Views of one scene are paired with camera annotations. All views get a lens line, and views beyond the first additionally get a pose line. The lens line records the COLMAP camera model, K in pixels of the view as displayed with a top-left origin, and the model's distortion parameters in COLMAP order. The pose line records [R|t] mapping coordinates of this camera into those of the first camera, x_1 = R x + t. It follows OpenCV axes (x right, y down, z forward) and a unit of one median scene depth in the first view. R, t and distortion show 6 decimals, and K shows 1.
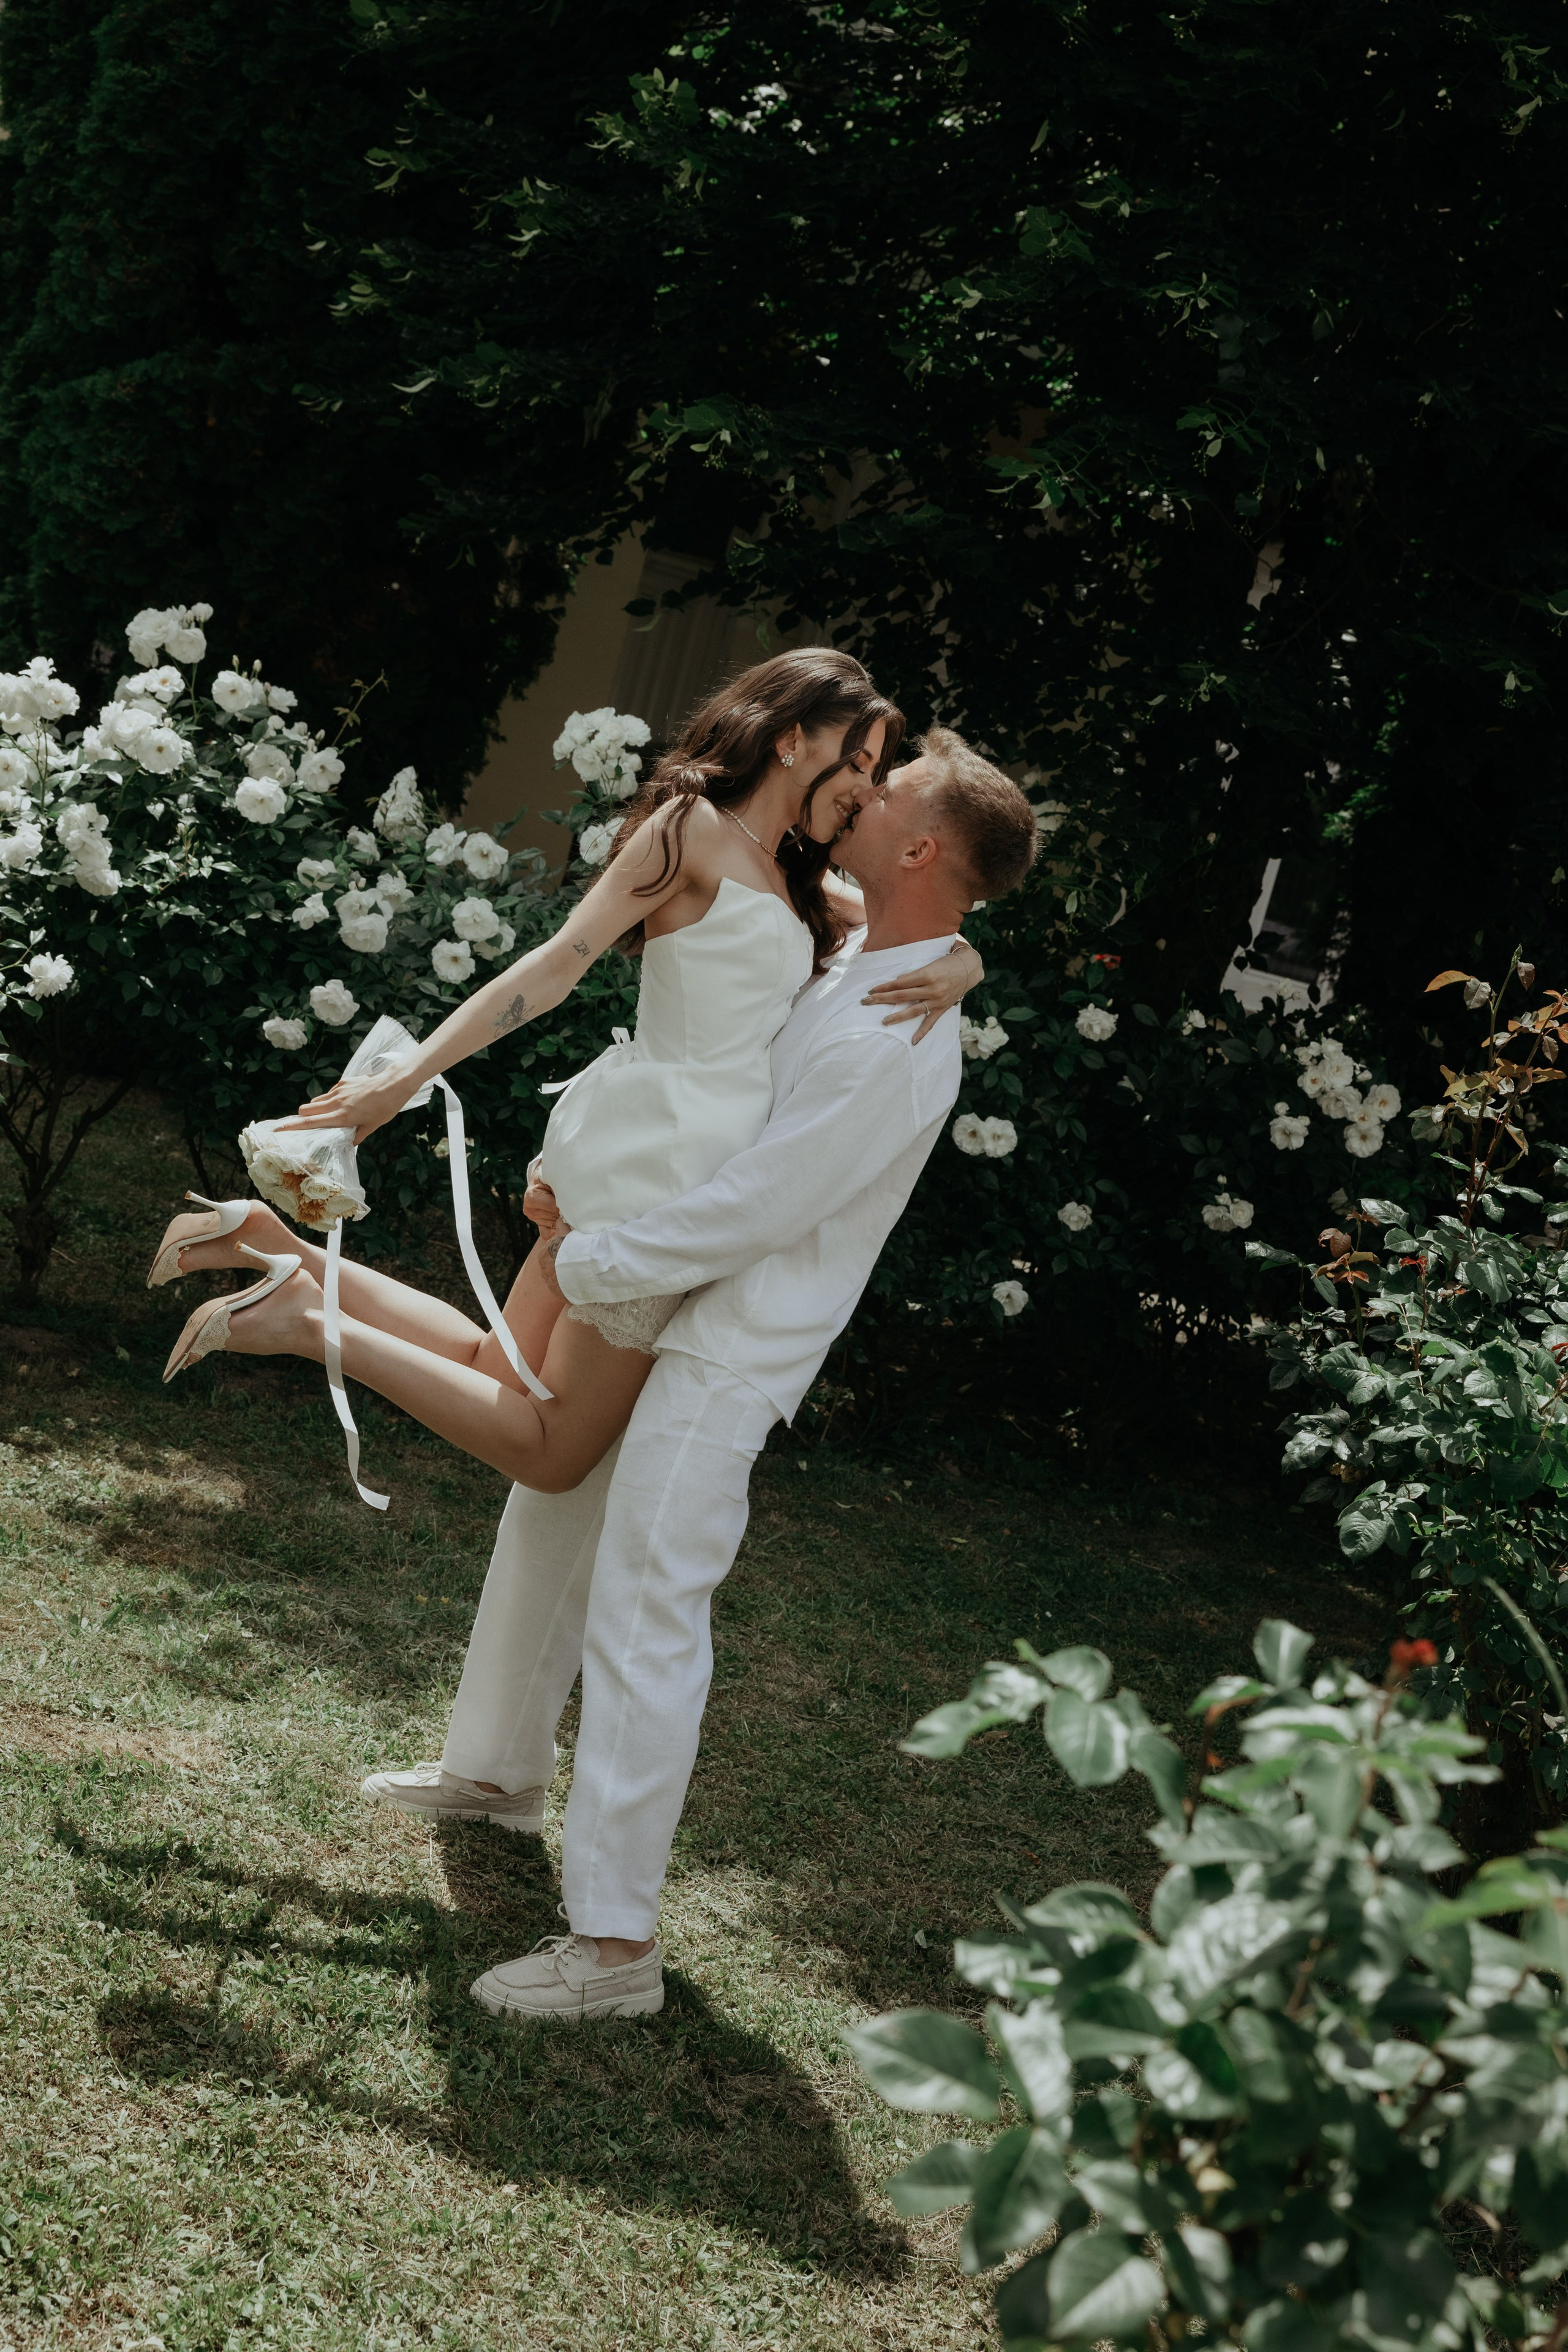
lens RADIAL K [[3130.2, 0, 802.8], [0, 3130.2, 1202.5], [0, 0, 1]] dist [-0.018214, 0.000000]
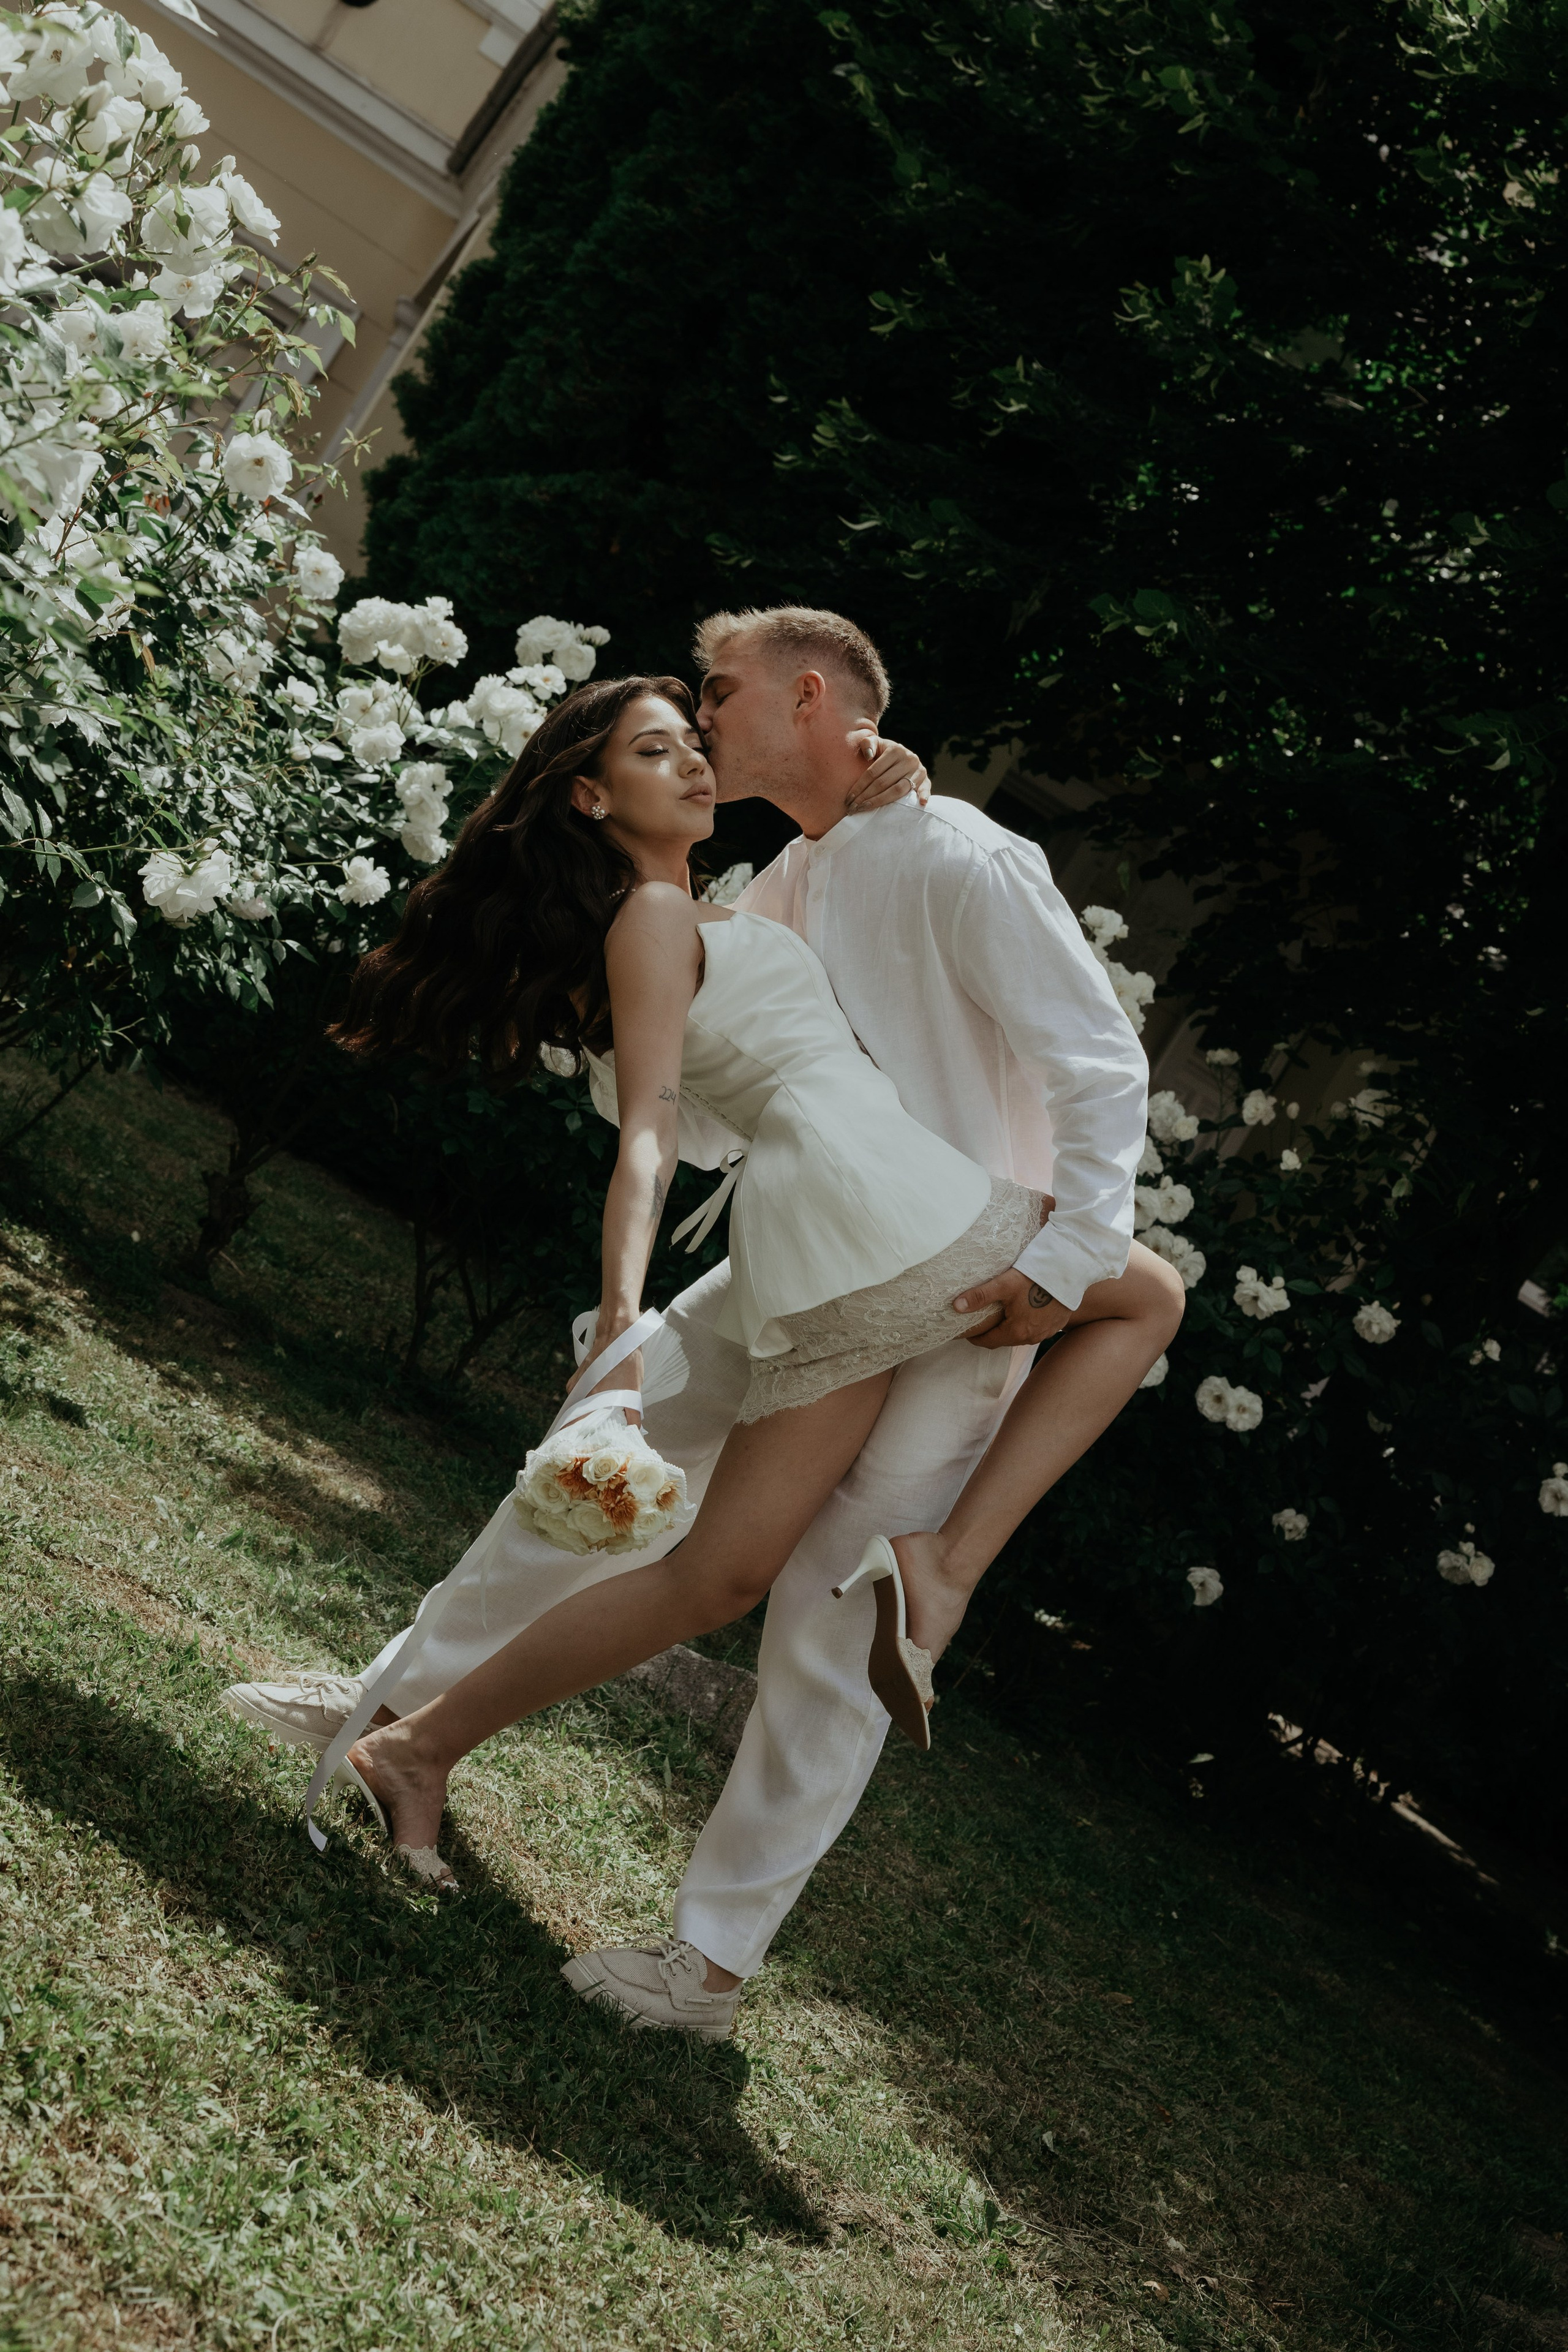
lens RADIAL K [[3051.7, 0, 796.2], [0, 3051.7, 1187.2], [0, 0, 1]] dist [-0.029912, 0.000000]
pose [[0.958084, 0.282377, -0.048357, -0.044072], [-0.286434, 0.947421, -0.142648, 0.093398], [0.005534, 0.150520, 0.988591, 0.108856]]
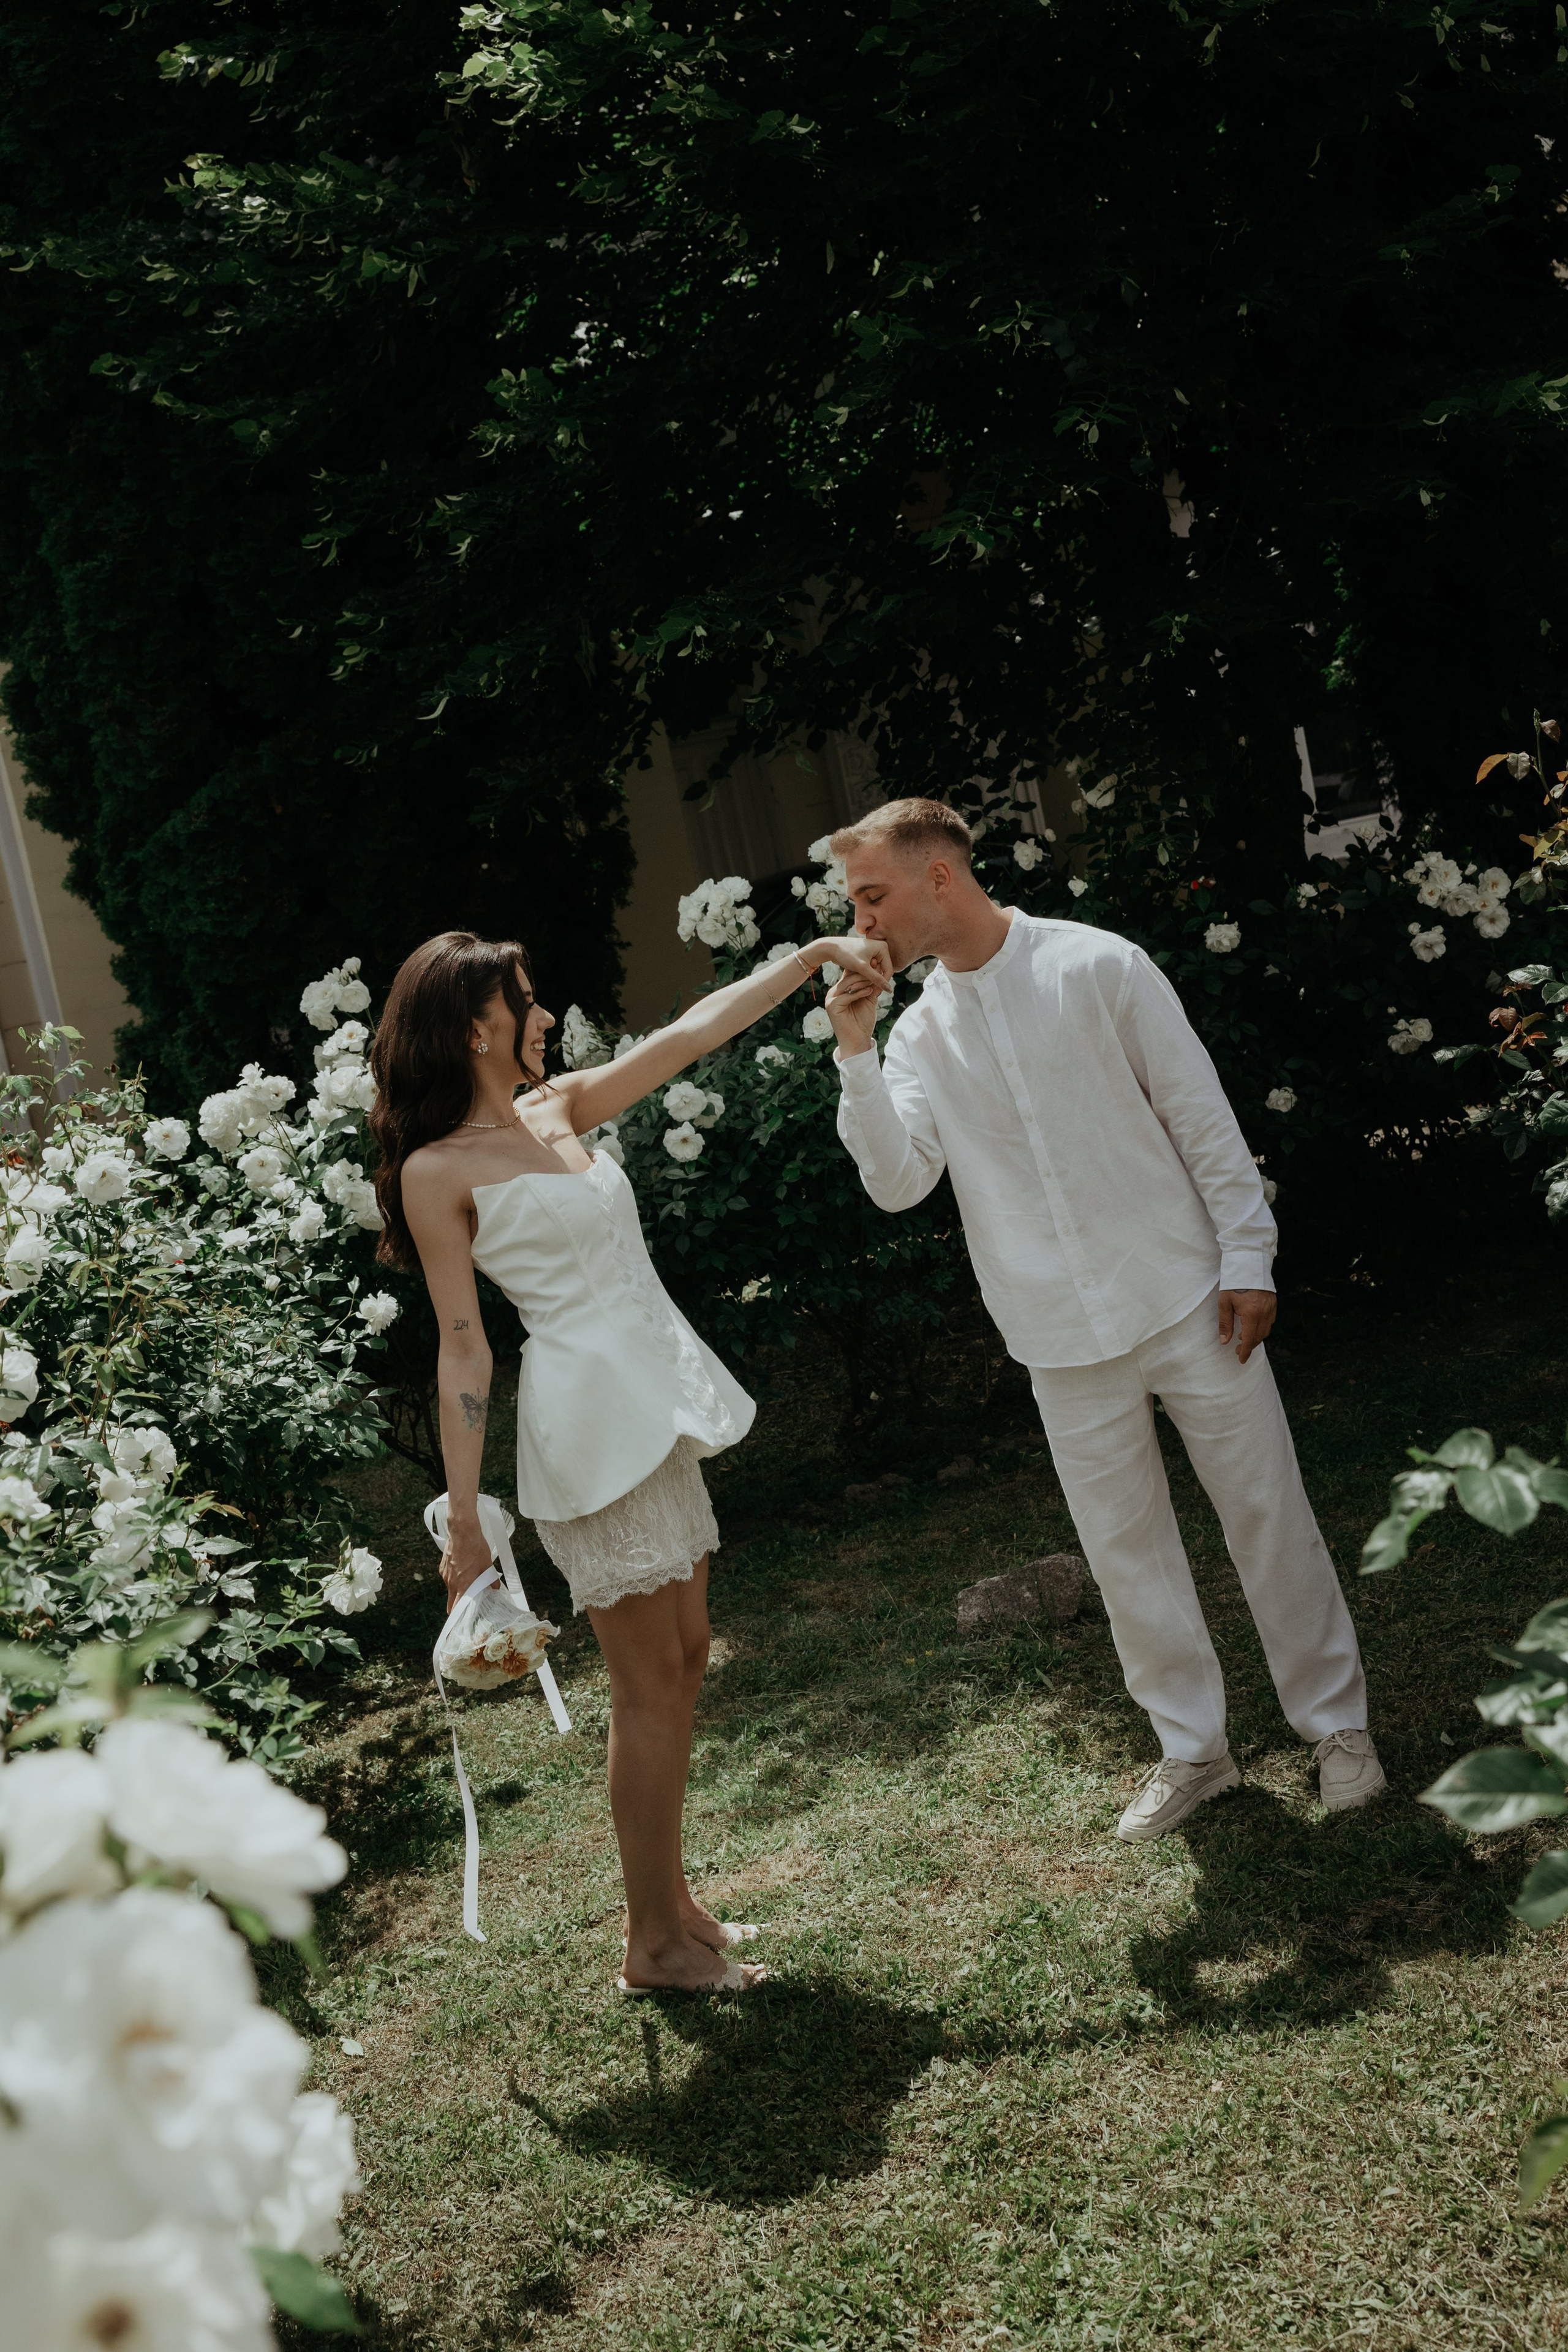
lens RADIAL K [[2861.7, 0, 822.4], [0, 2861.7, 1202.1], [0, 0, 1]] dist [-0.024051, 0.000000]
pose [[0.893951, -0.442541, -0.070772, -0.003327], [0.441339, 0.896746, -0.032653, -0.002053], [0.077915, -0.002044, 0.996958, -0.028204]]
